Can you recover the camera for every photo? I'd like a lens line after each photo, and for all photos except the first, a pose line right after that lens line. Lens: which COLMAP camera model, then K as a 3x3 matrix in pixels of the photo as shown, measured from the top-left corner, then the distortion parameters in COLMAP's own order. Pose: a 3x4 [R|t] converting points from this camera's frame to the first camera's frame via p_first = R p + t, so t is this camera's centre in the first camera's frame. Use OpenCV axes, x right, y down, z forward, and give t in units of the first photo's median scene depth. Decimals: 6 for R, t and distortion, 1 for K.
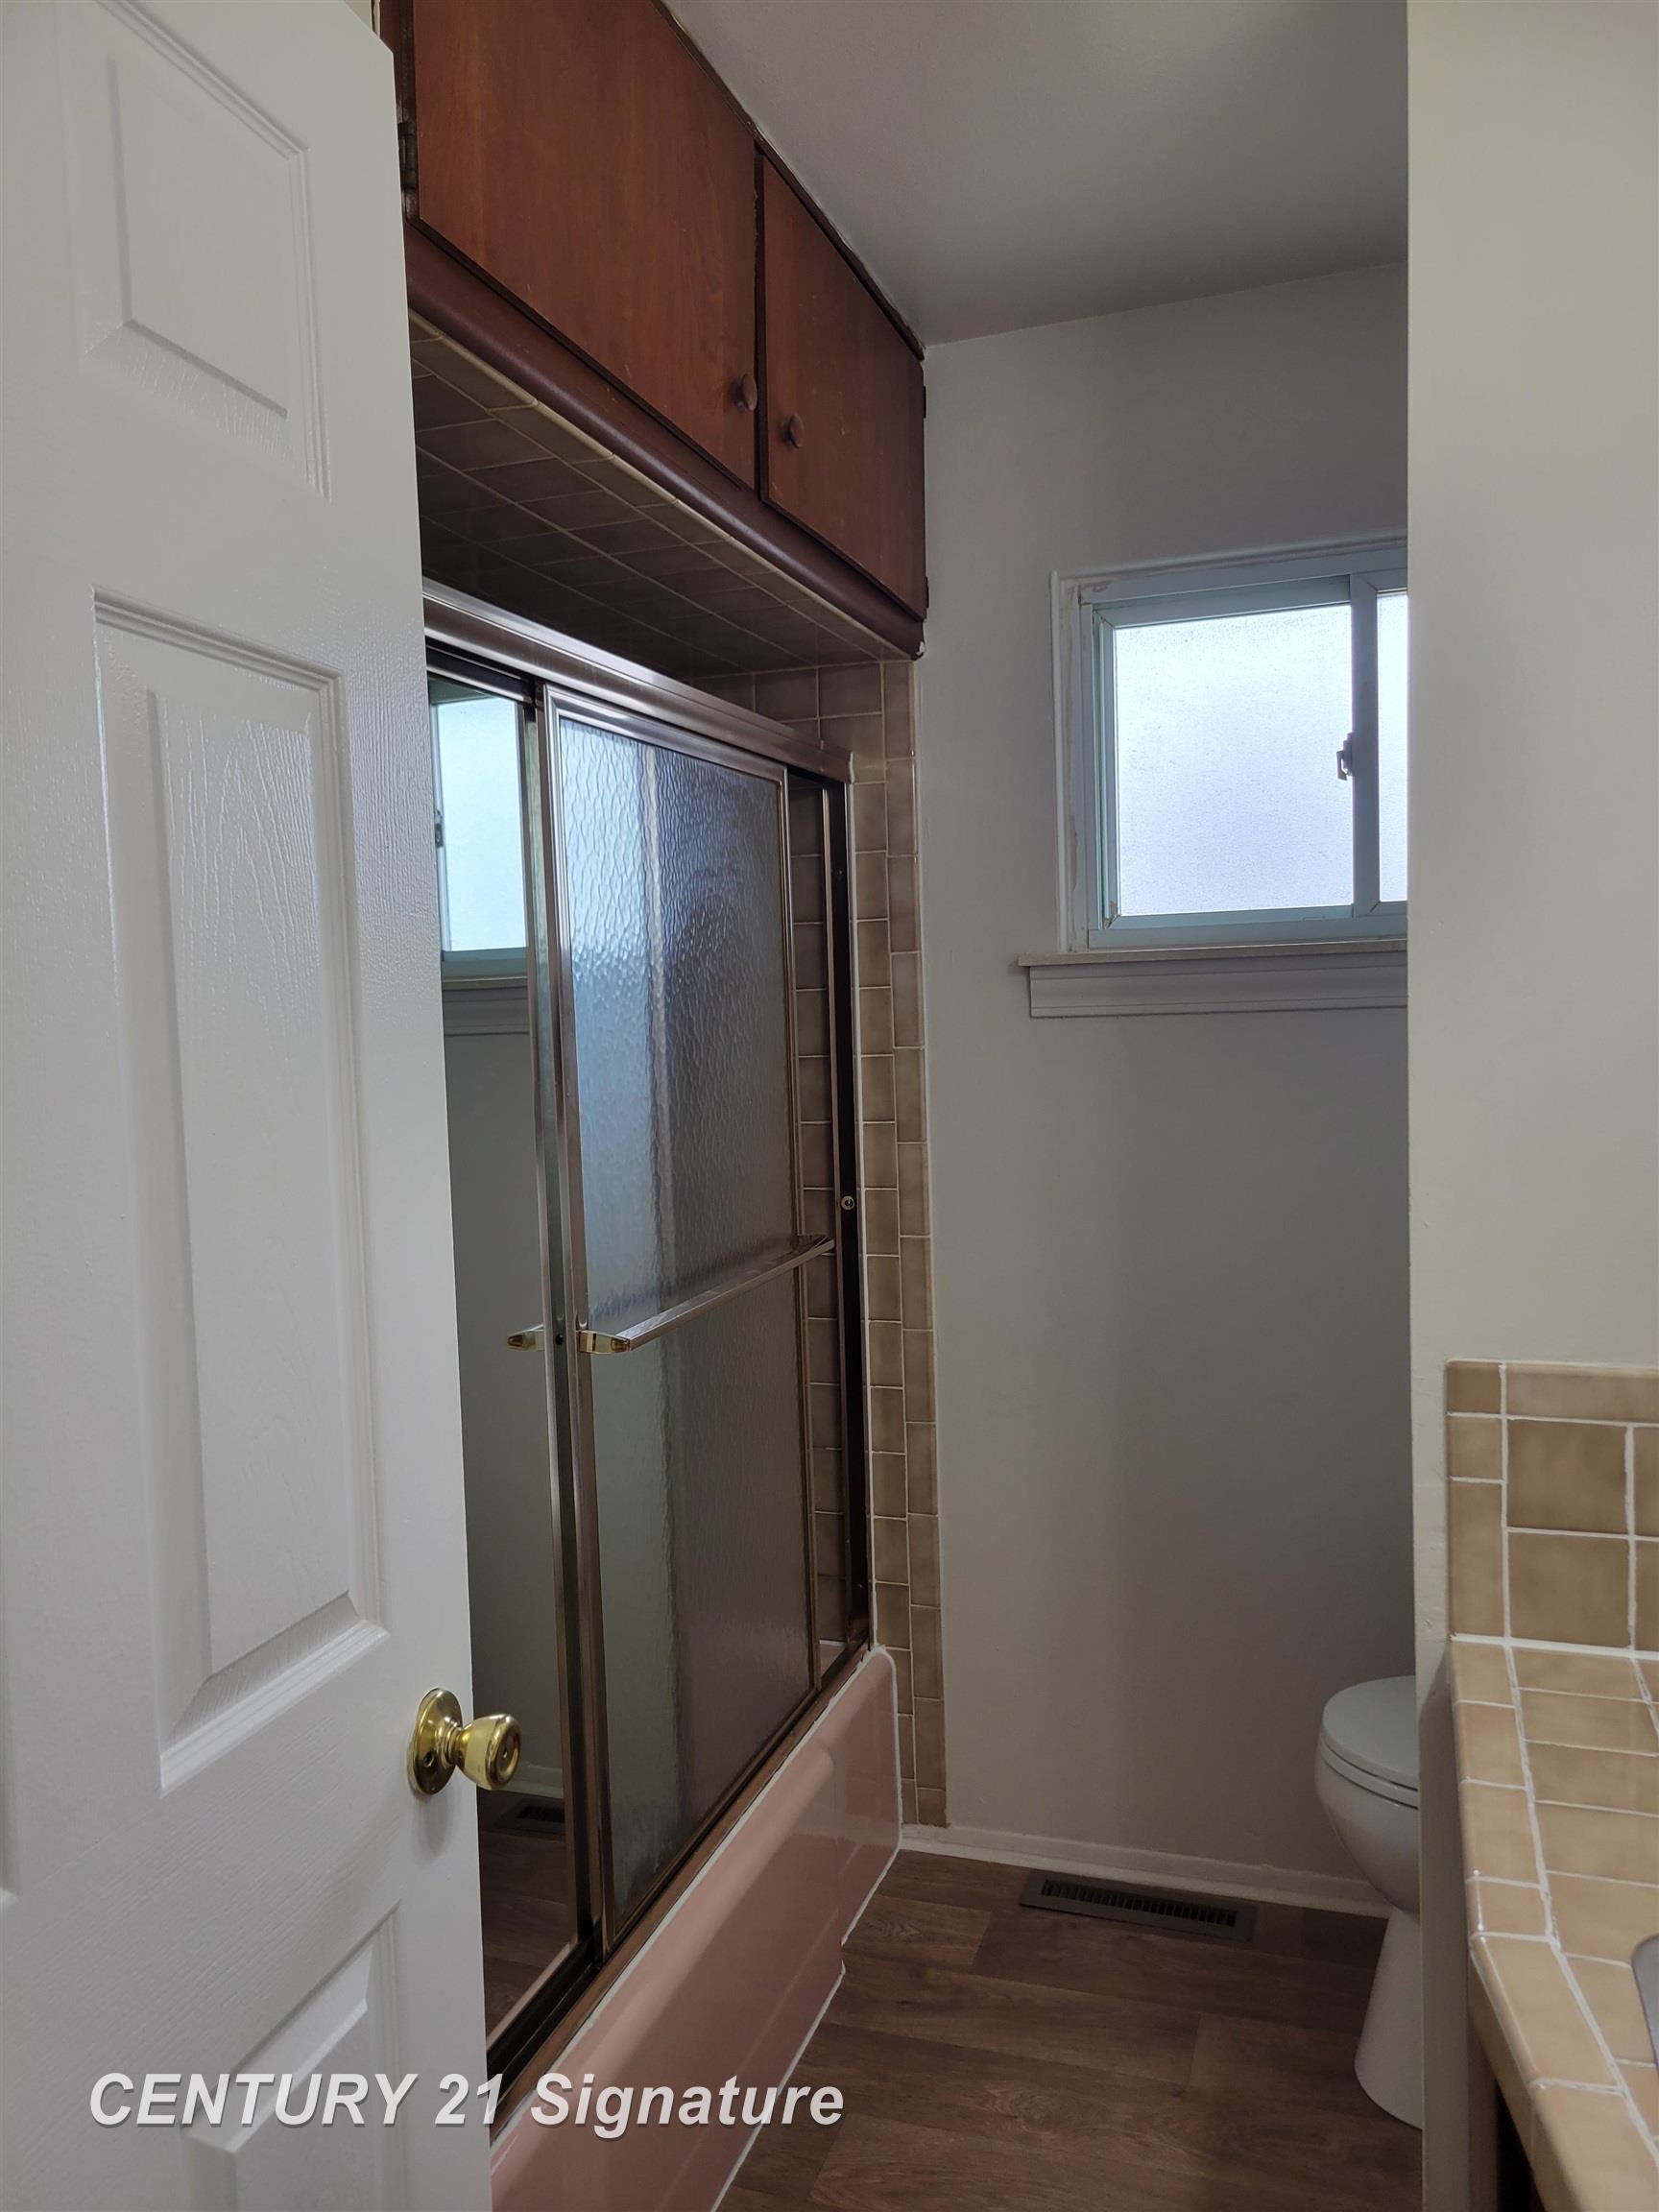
lens RADIAL K [[1679.4, 0, 816.4], [0, 1679.4, 1106.7], [0, 0, 1]] dist [0.051032, -0.034775]
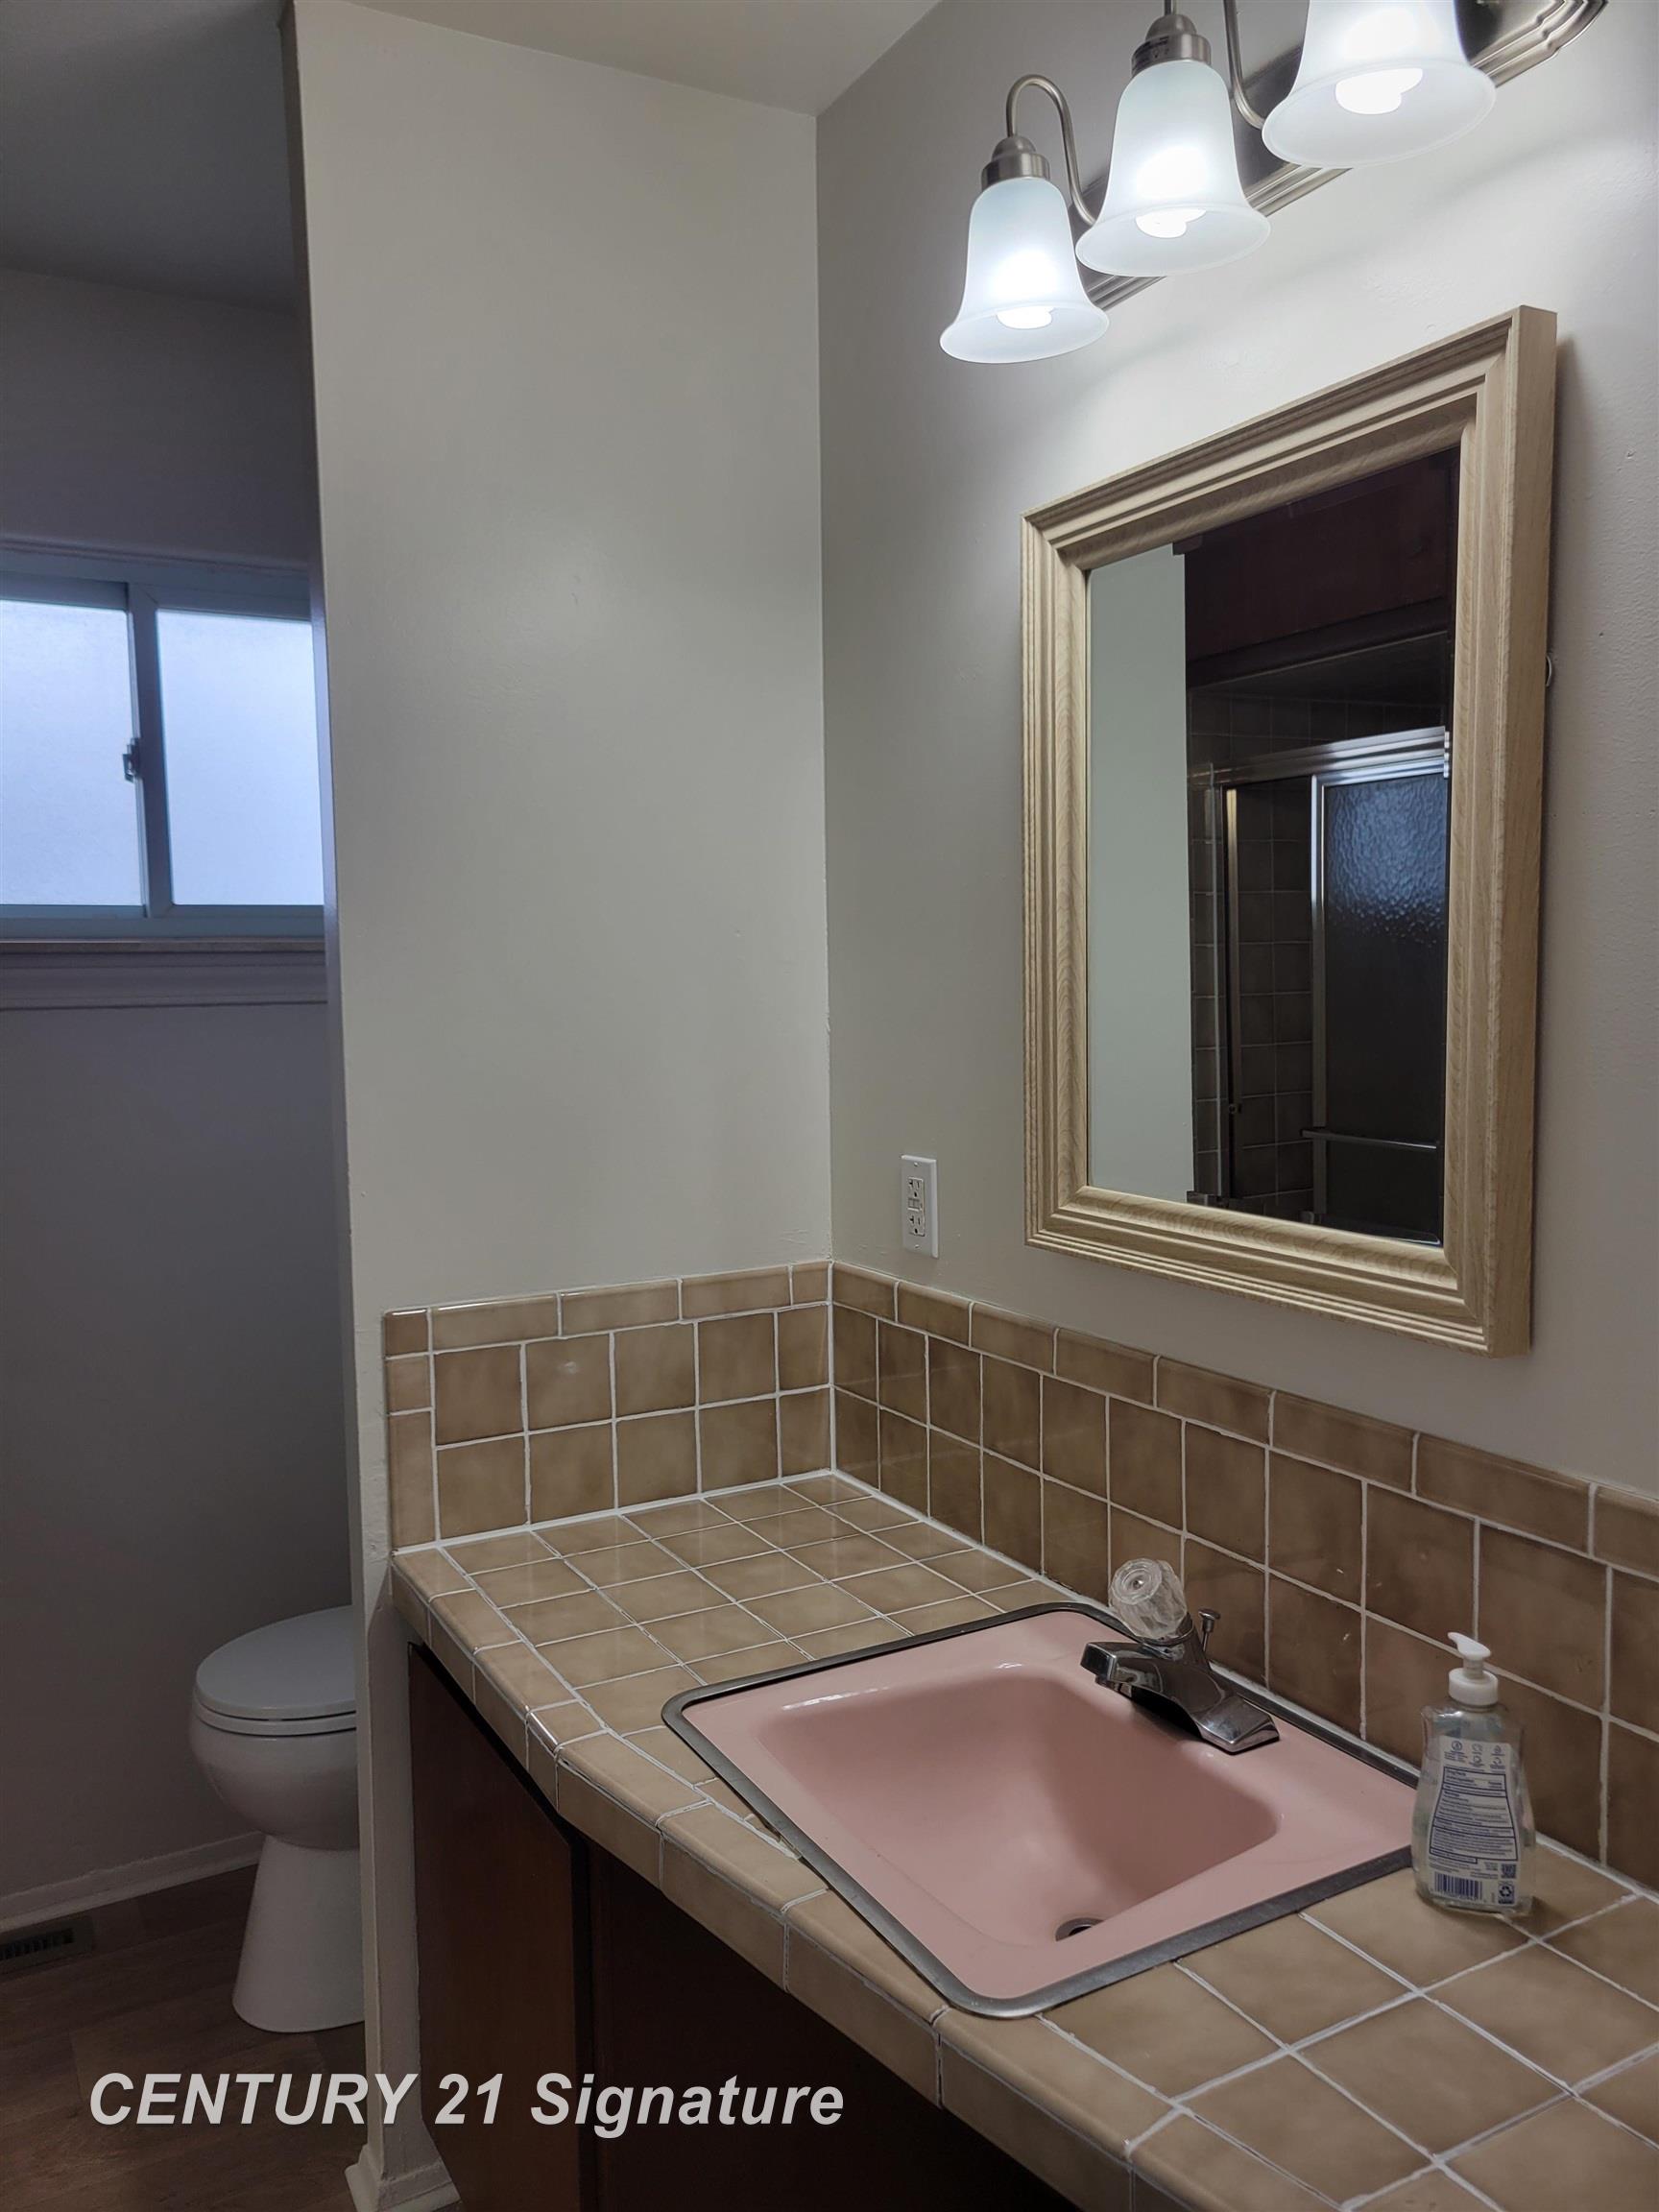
lens RADIAL K [[1679.4, 0, 816.4], [0, 1679.4, 1106.7], [0, 0, 1]] dist [0.051032, -0.034775]
pose [[0.672155, -0.039941, 0.739333, -0.266061], [0.043241, 0.998957, 0.014656, 0.007509], [-0.739147, 0.022118, 0.673181, 0.015453]]
